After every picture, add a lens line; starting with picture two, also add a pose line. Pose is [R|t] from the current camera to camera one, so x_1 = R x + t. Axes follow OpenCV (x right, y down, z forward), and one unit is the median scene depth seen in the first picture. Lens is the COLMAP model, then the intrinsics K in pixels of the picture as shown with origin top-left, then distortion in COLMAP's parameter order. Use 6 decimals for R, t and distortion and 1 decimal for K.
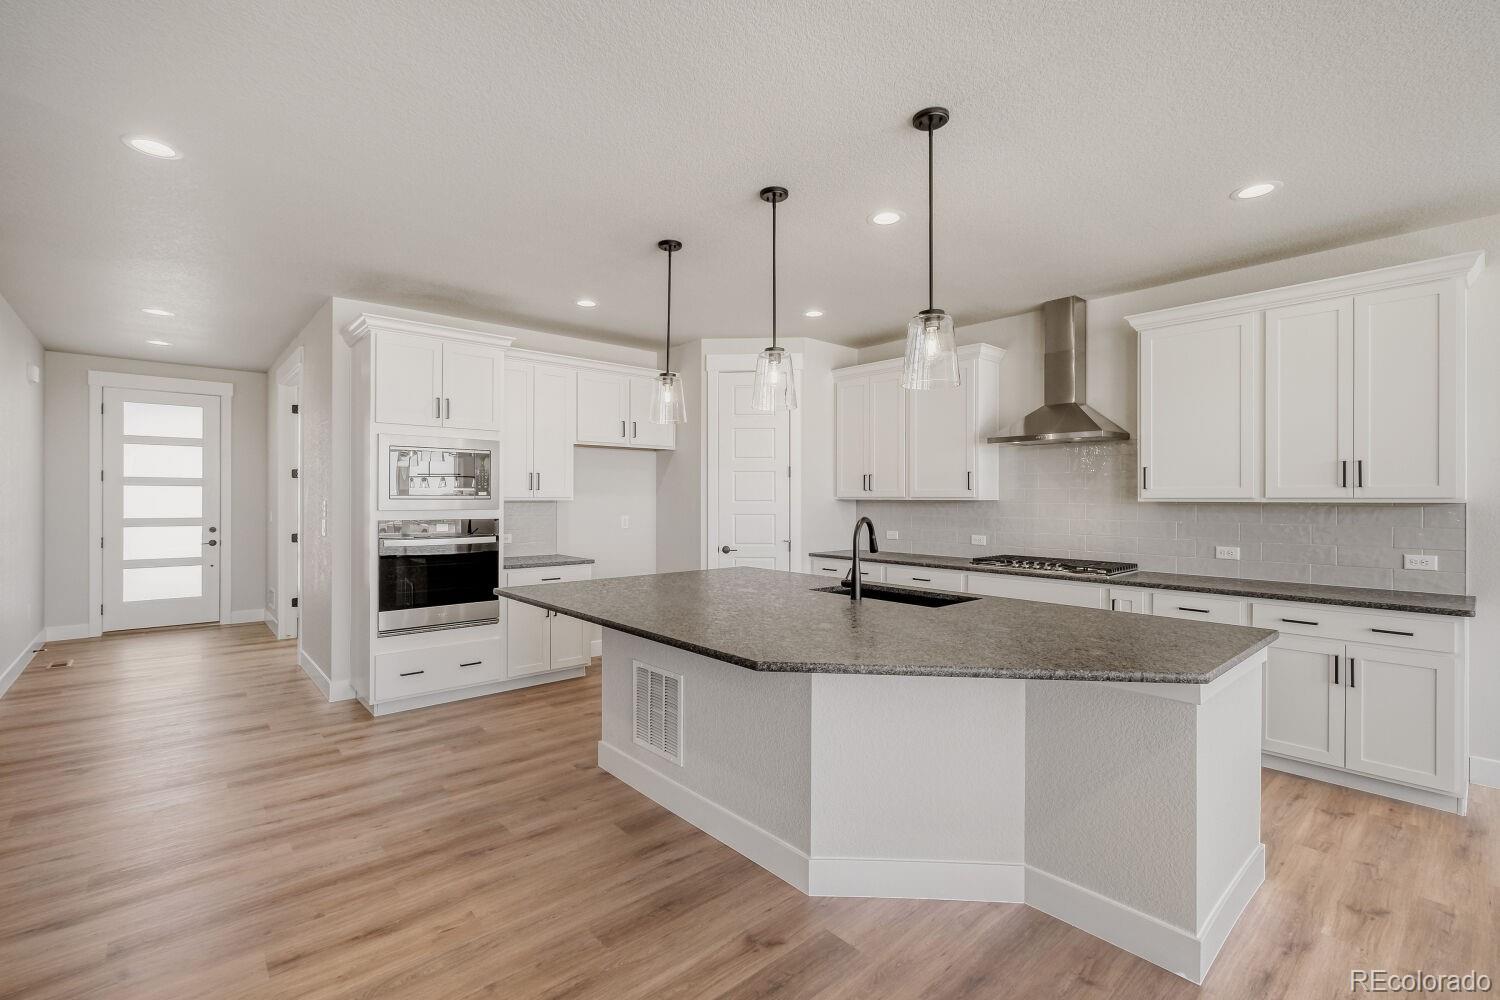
lens RADIAL K [[672.0, 0, 747.6], [0, 672.0, 497.2], [0, 0, 1]] dist [0.011189, -0.000884]
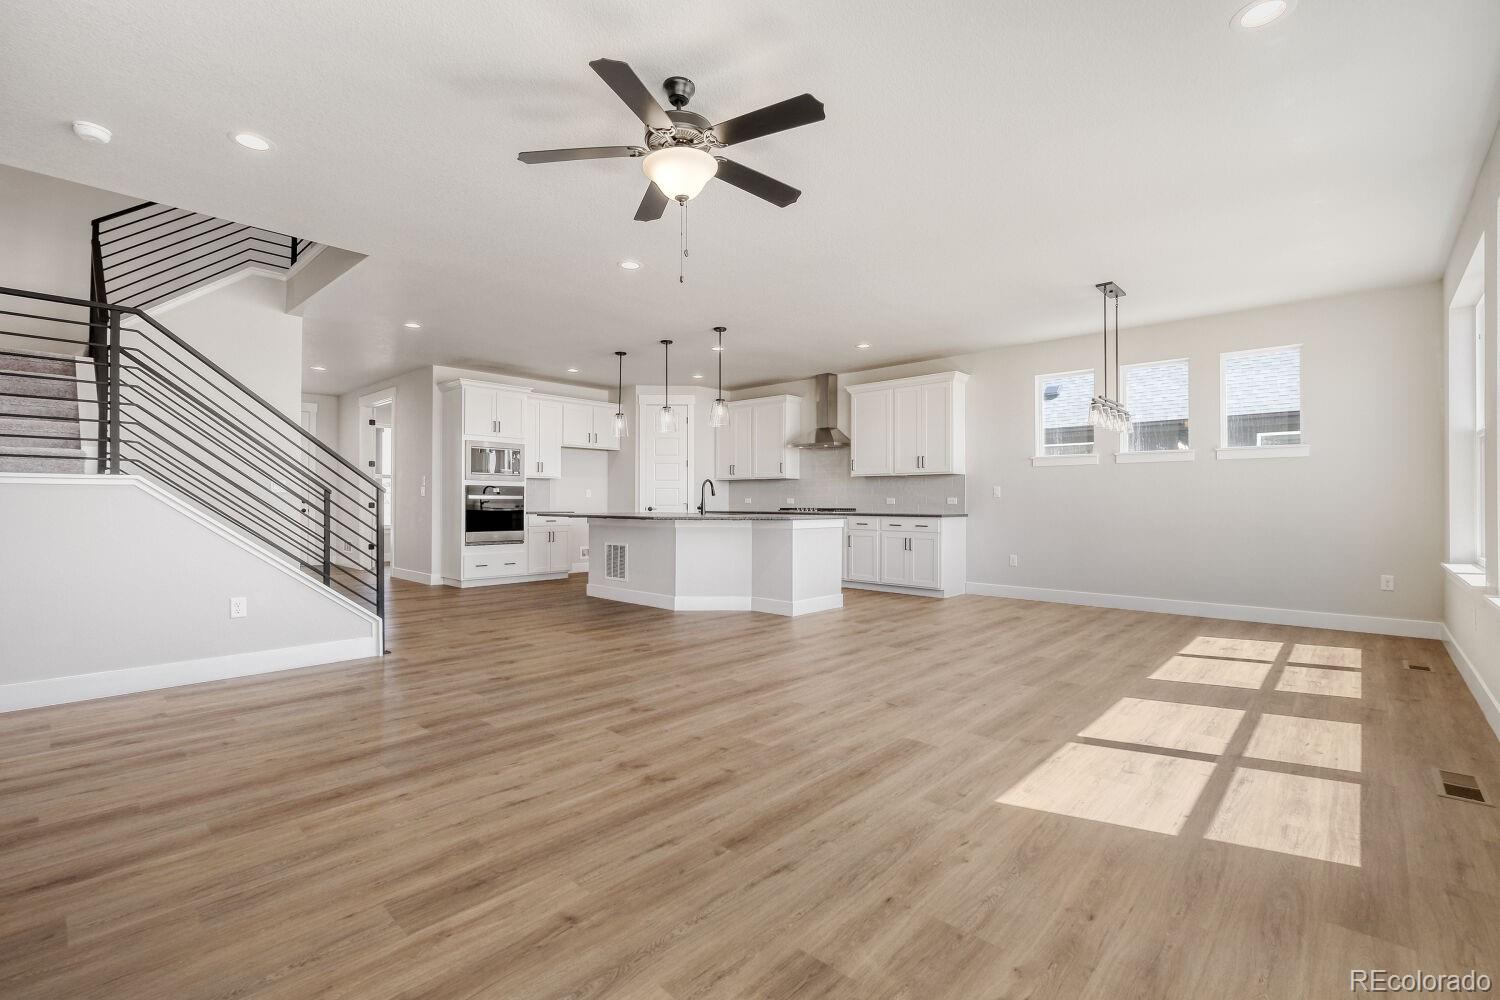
lens RADIAL K [[672.0, 0, 745.7], [0, 672.0, 503.5], [0, 0, 1]] dist [0.011189, -0.000884]
pose [[0.995821, 0.001593, 0.091310, 0.055299], [-0.001758, 0.999997, 0.001721, 0.063367], [-0.091307, -0.001874, 0.995821, -0.756145]]
